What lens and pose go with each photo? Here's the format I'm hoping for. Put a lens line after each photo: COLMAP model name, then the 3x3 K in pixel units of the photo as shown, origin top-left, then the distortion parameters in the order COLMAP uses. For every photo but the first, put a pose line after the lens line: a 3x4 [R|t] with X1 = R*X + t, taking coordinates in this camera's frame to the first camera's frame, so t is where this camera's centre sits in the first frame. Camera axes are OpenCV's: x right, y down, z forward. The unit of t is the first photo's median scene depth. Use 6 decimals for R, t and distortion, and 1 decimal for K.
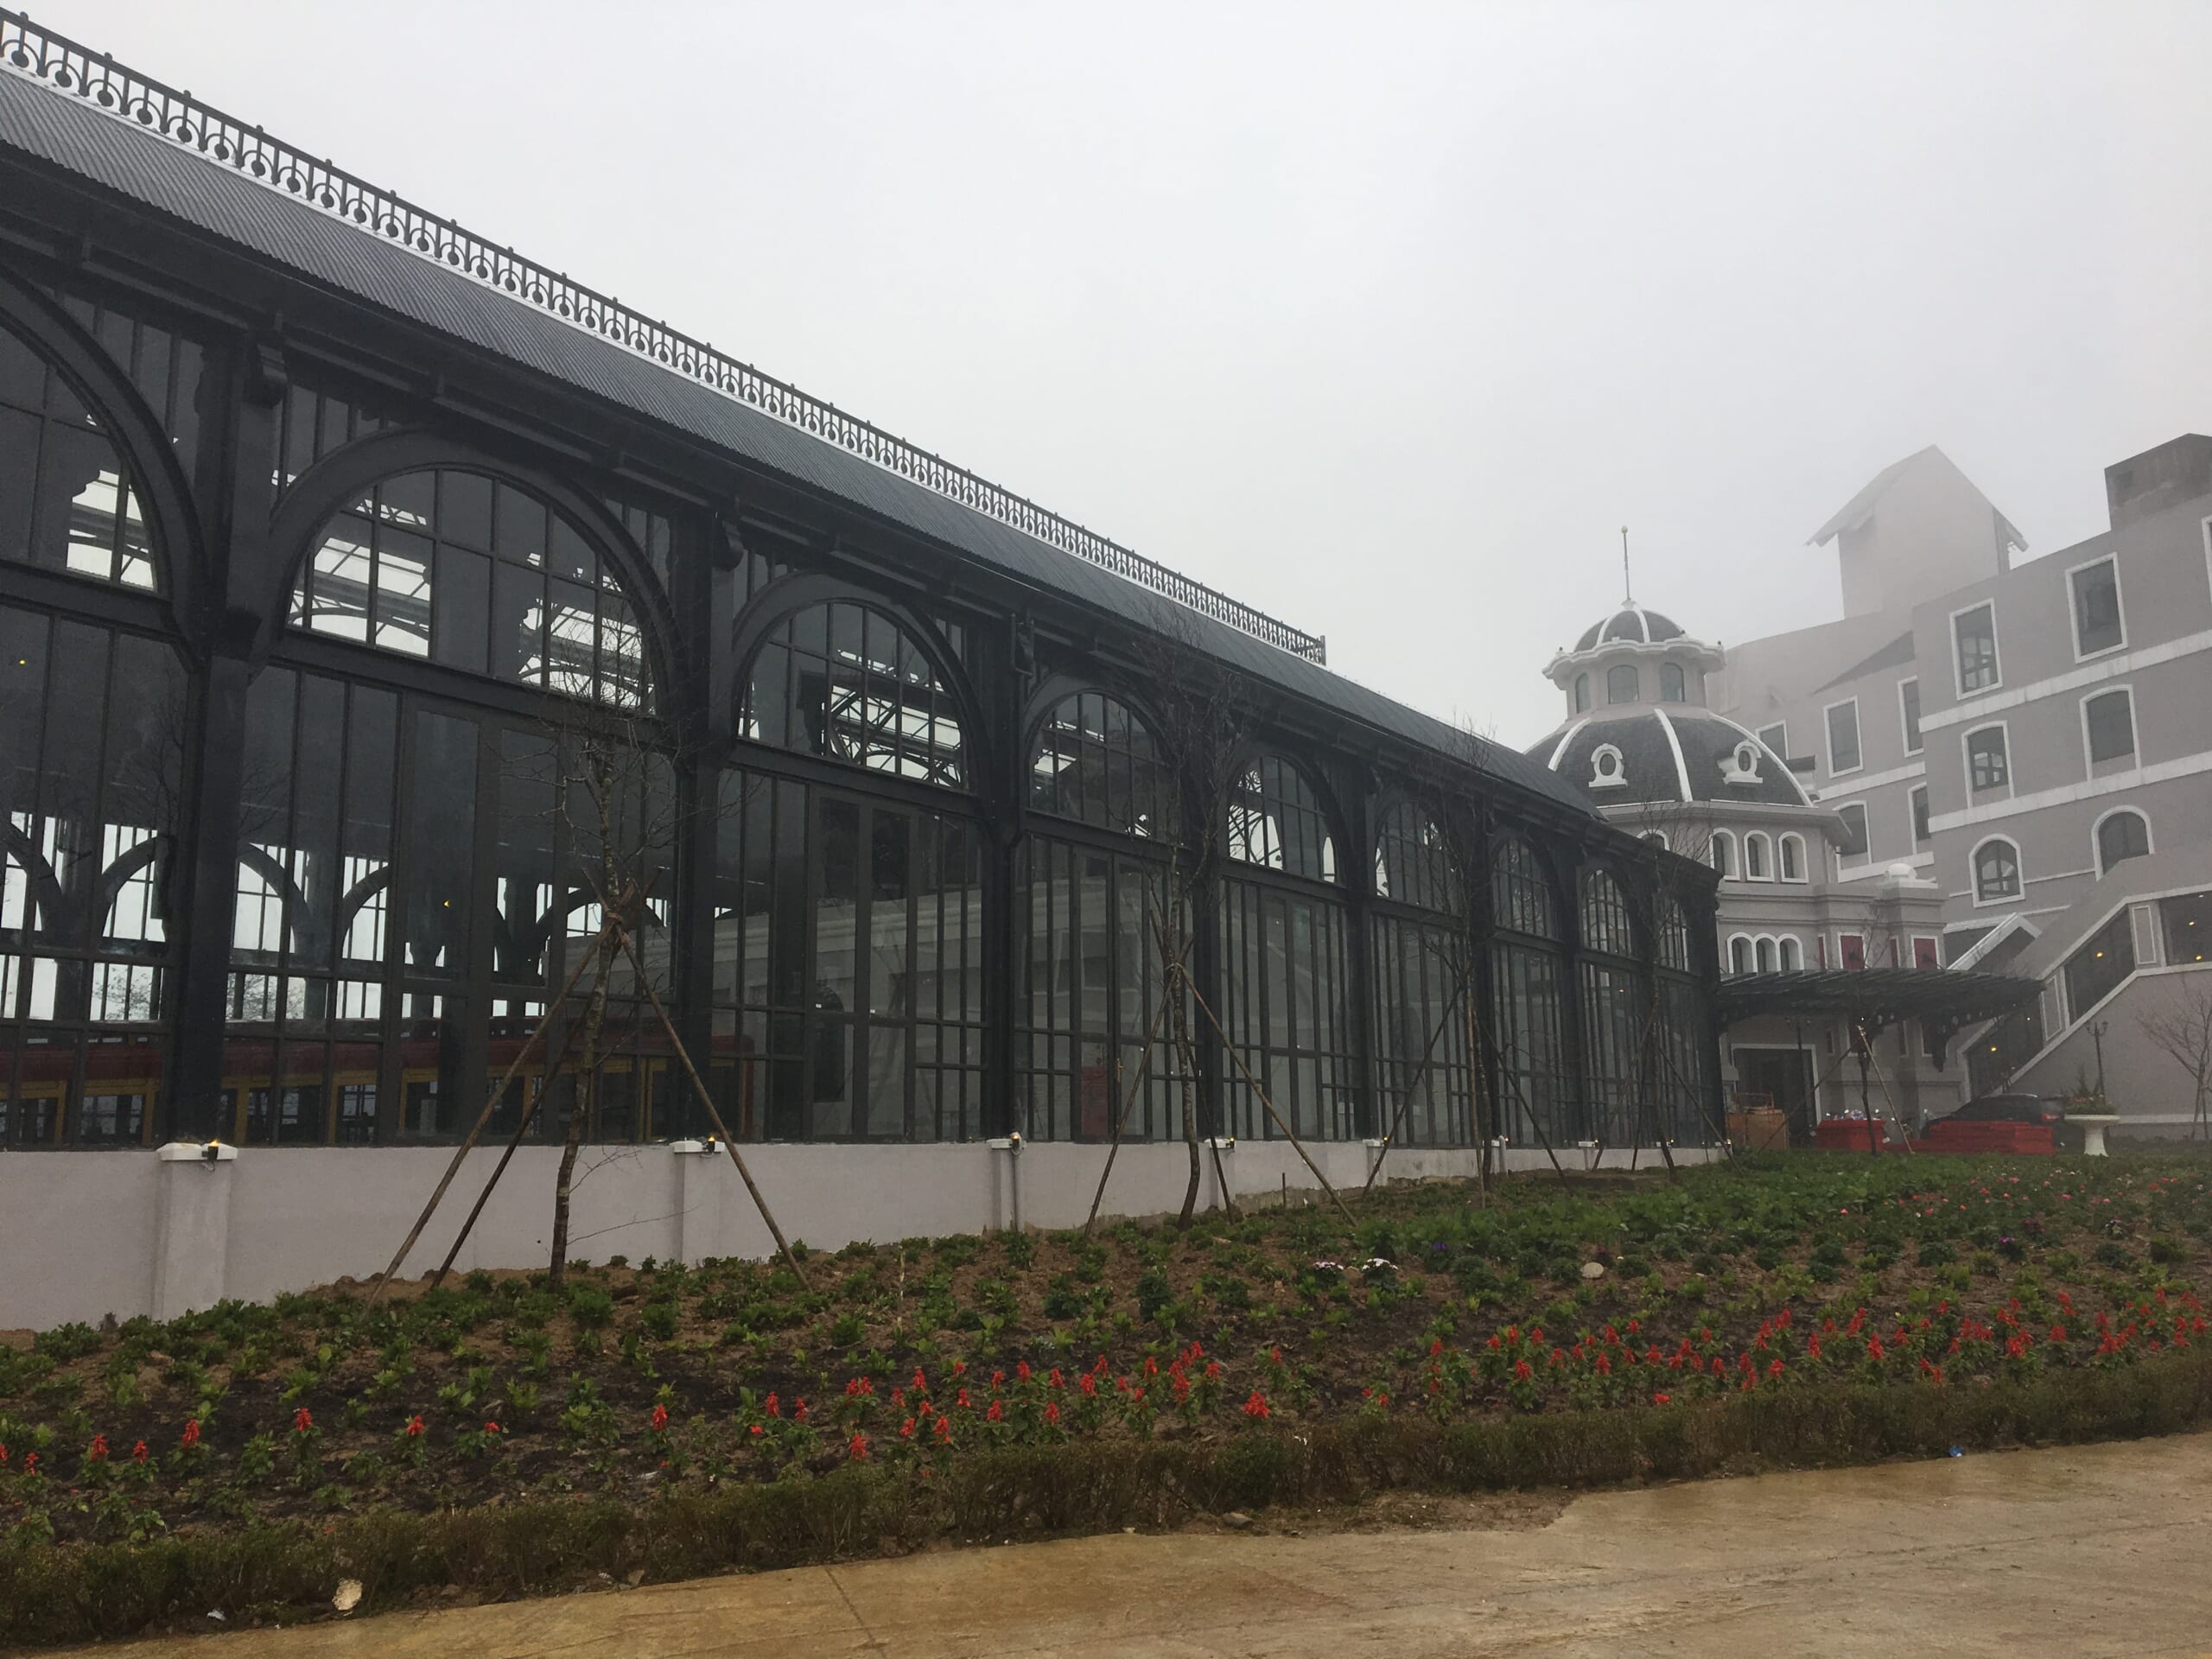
lens RADIAL K [[1859.9, 0, 1115.5], [0, 1859.9, 829.0], [0, 0, 1]] dist [0.004893, 0.002252]
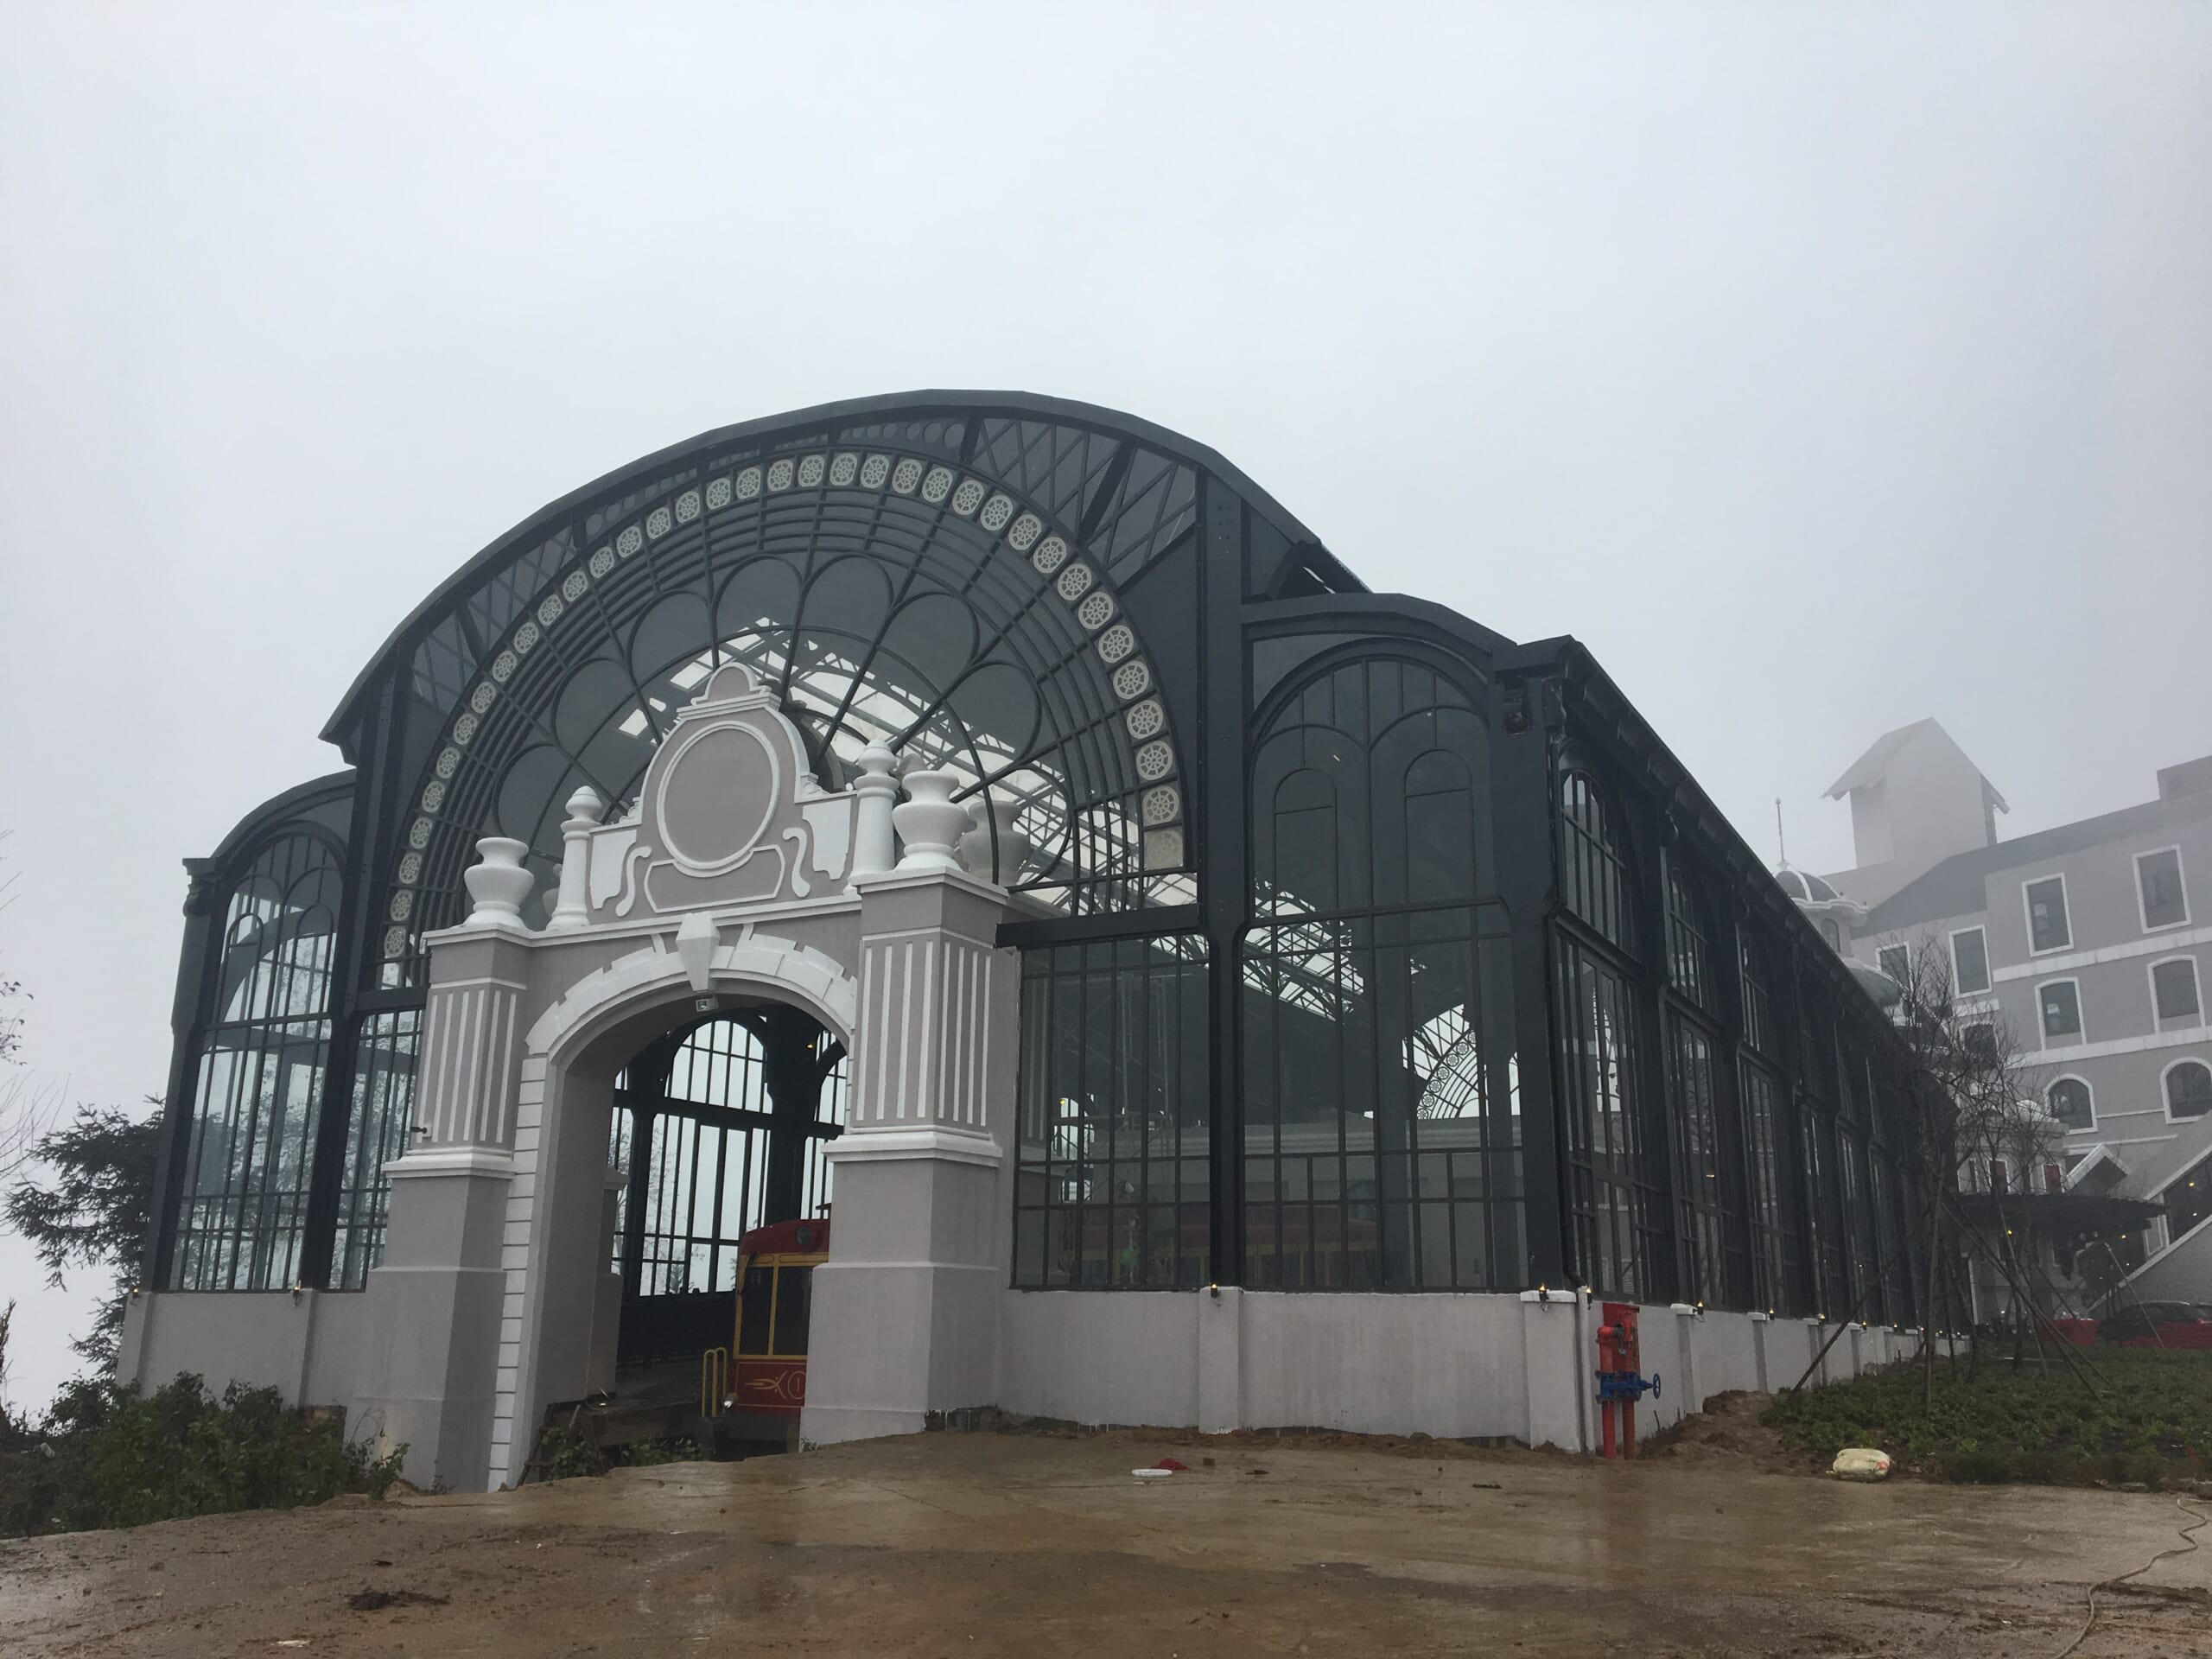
lens RADIAL K [[1859.9, 0, 1097.1], [0, 1859.9, 828.4], [0, 0, 1]] dist [0.004893, 0.002252]
pose [[0.995164, 0.053077, 0.082651, -0.247454], [-0.045427, 0.994737, -0.091838, -0.015907], [-0.087091, 0.087639, 0.992338, -0.128342]]
